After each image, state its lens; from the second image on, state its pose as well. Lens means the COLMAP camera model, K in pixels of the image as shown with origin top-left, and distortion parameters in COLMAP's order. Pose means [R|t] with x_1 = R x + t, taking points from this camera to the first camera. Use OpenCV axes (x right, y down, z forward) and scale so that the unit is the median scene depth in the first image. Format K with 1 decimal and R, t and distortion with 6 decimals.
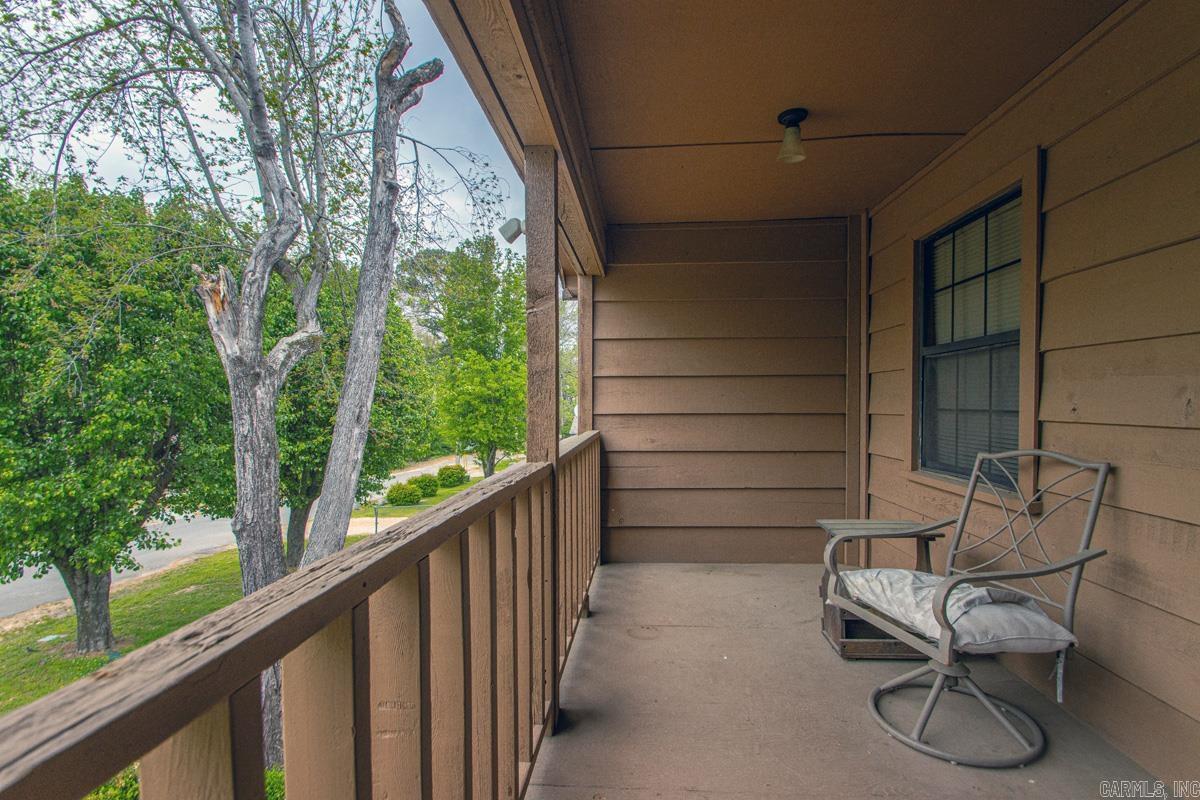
lens RADIAL K [[564.0, 0, 604.0], [0, 564.0, 419.2], [0, 0, 1]] dist [0.001206, 0.000052]
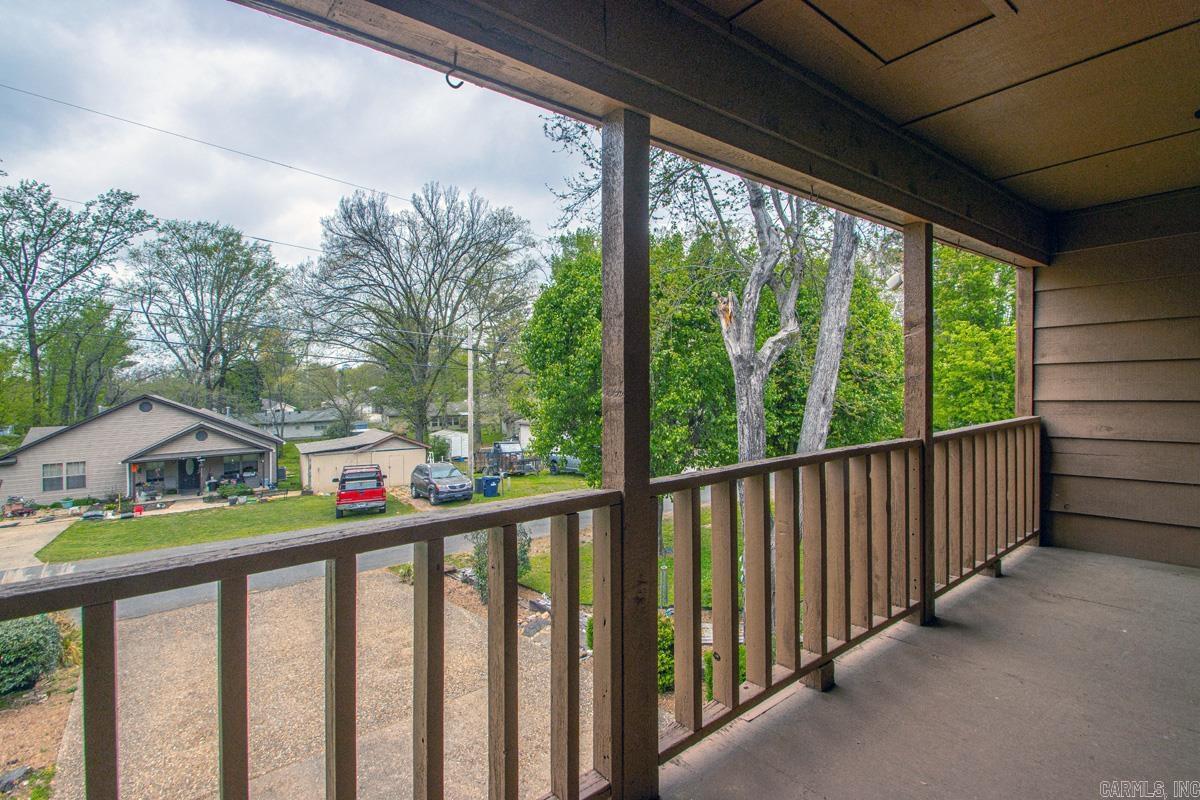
lens RADIAL K [[579.9, 0, 600.0], [0, 579.9, 400.0], [0, 0, 1]] dist [0.000404, 0.000036]
pose [[0.687436, 0.009644, -0.726181, 0.150336], [-0.003321, 0.999943, 0.010136, -0.012917], [0.726237, -0.004556, 0.687429, -0.227235]]
